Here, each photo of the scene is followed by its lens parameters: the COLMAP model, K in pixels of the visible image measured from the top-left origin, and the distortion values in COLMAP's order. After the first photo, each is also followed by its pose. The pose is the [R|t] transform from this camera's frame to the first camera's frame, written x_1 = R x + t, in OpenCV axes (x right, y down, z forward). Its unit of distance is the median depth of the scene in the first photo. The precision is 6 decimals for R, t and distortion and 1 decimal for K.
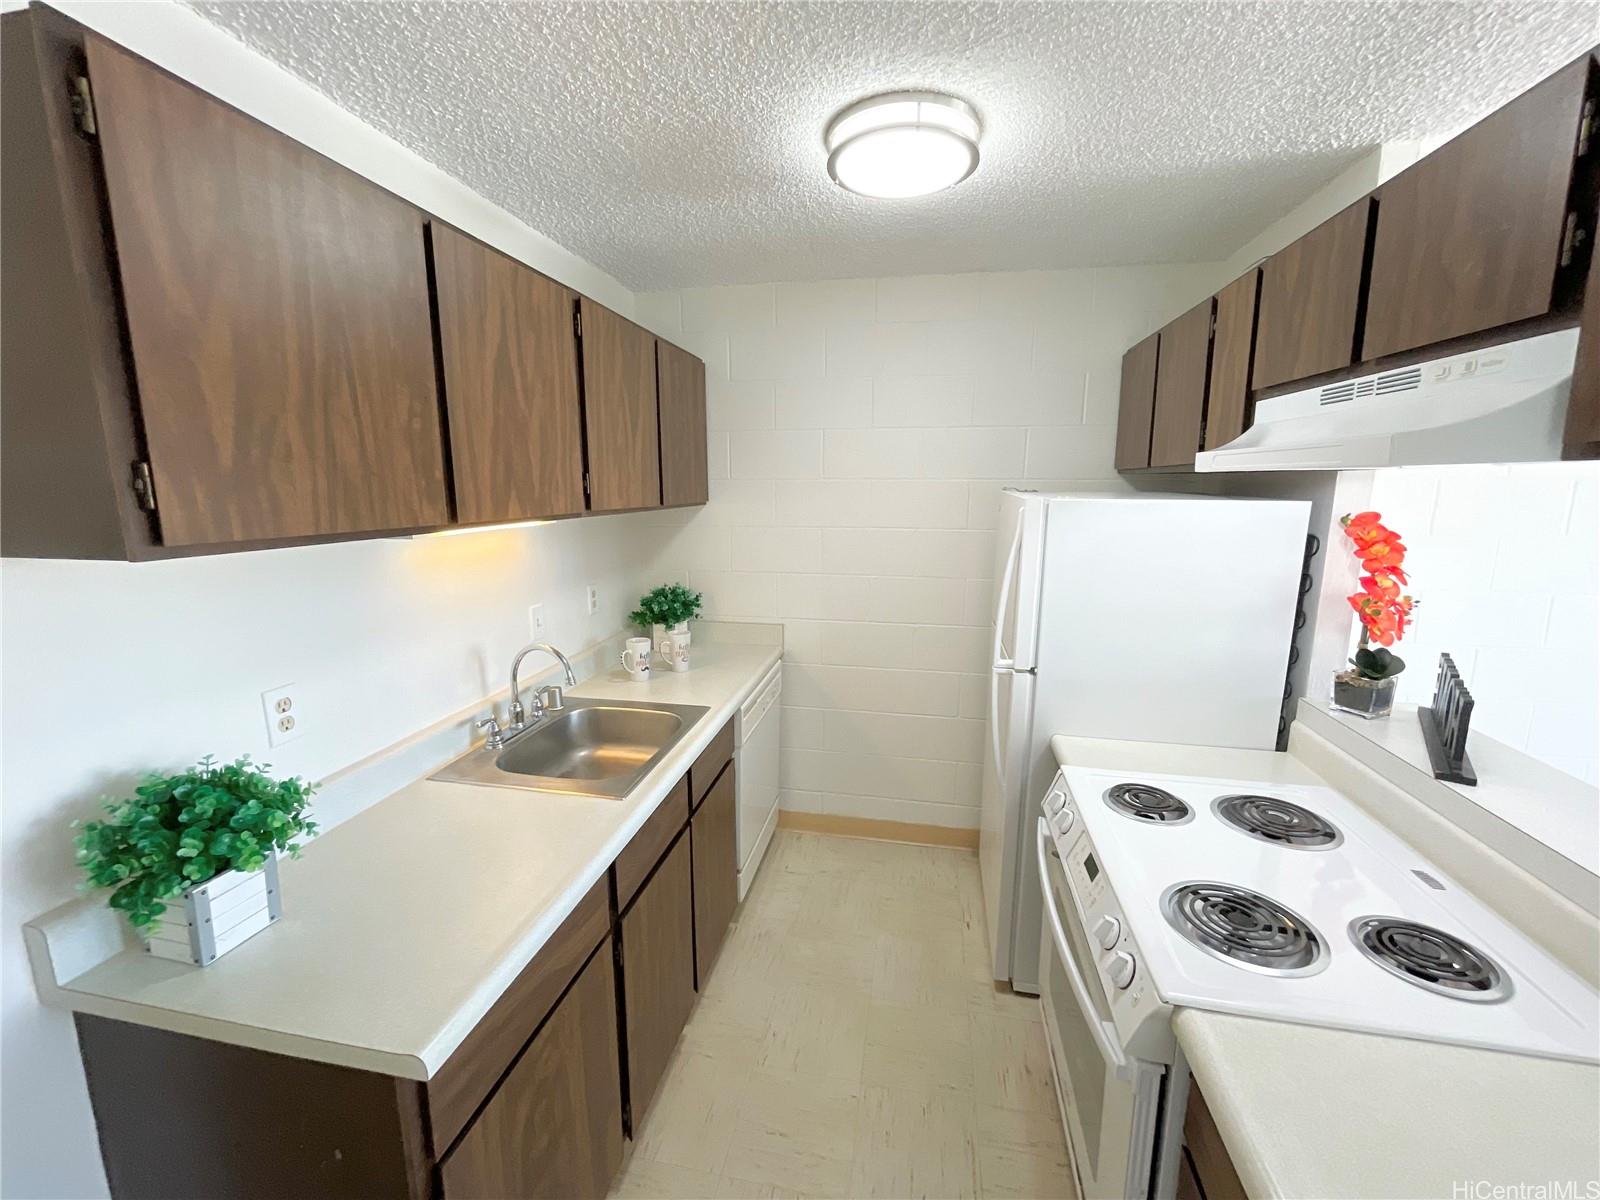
lens RADIAL K [[649.9, 0, 799.0], [0, 649.9, 597.4], [0, 0, 1]] dist [0.000231, -0.000573]
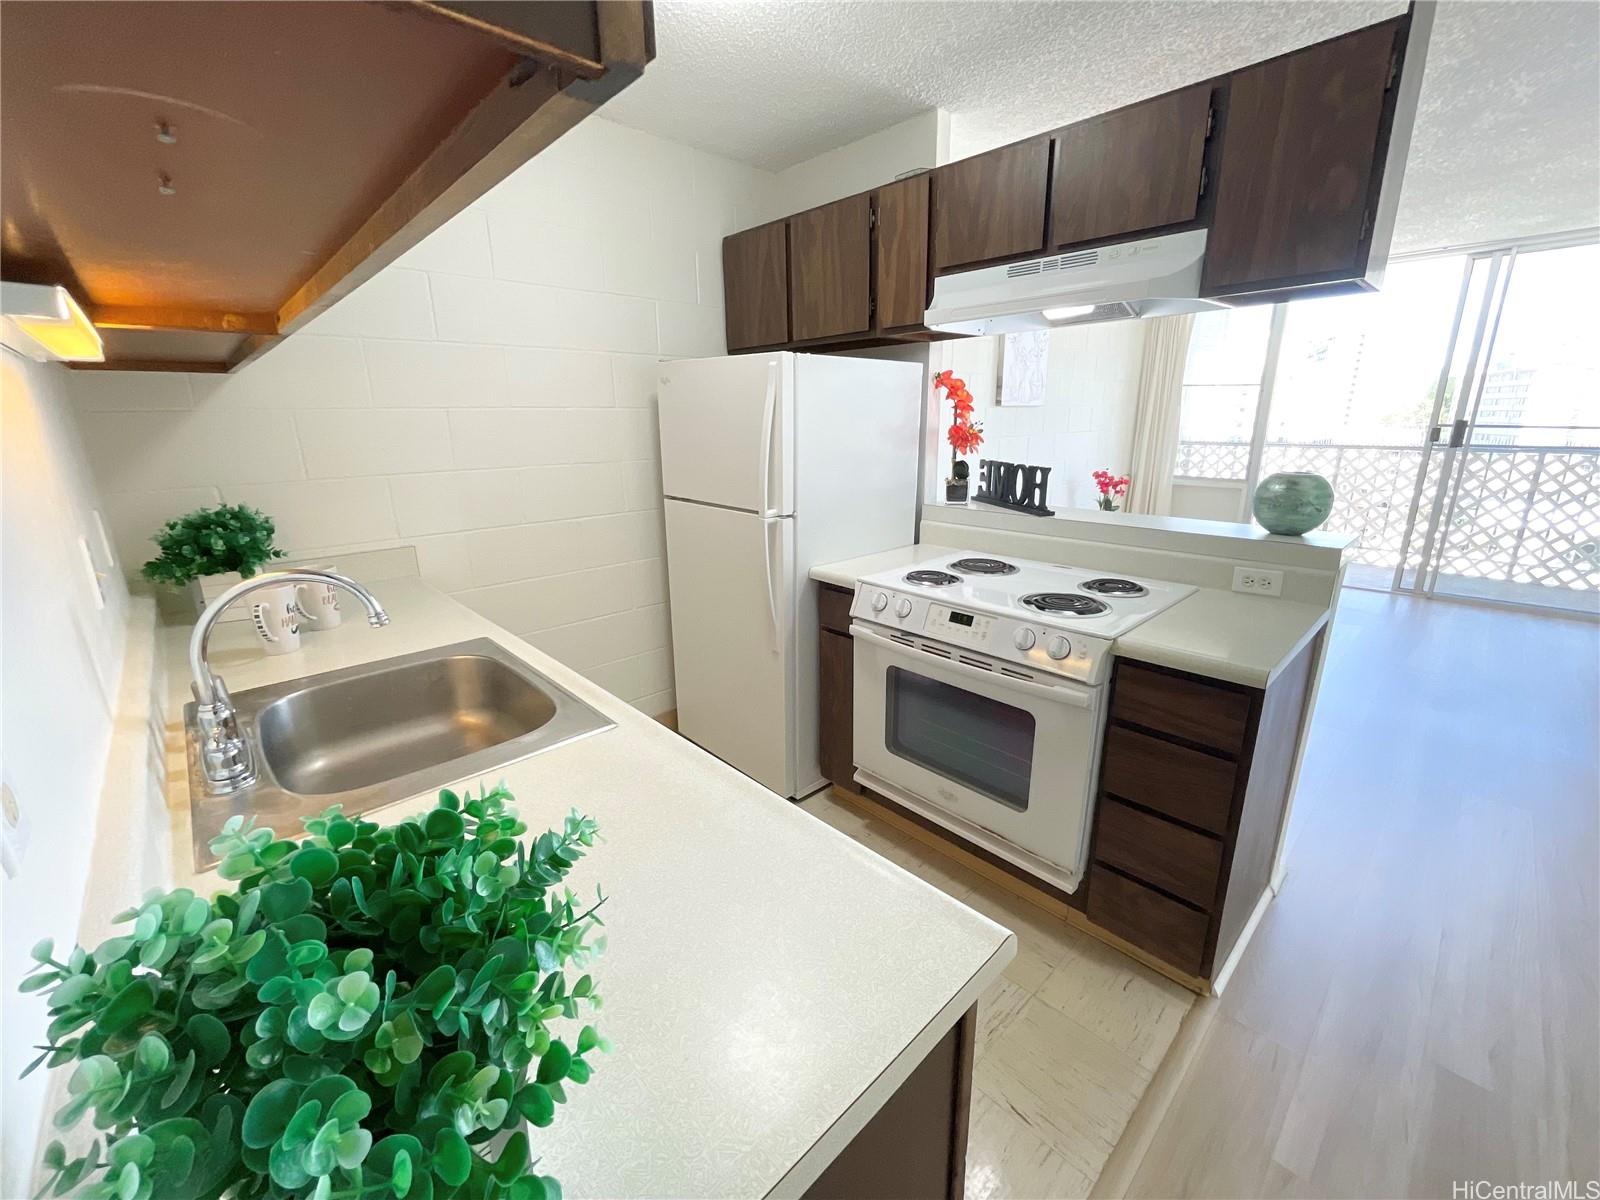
lens RADIAL K [[649.9, 0, 799.0], [0, 649.9, 597.4], [0, 0, 1]] dist [0.000231, -0.000573]
pose [[0.576266, -0.224702, 0.785765, -0.694517], [0.157845, 0.973958, 0.162758, 0.089555], [-0.801874, 0.030236, 0.596727, 0.412390]]
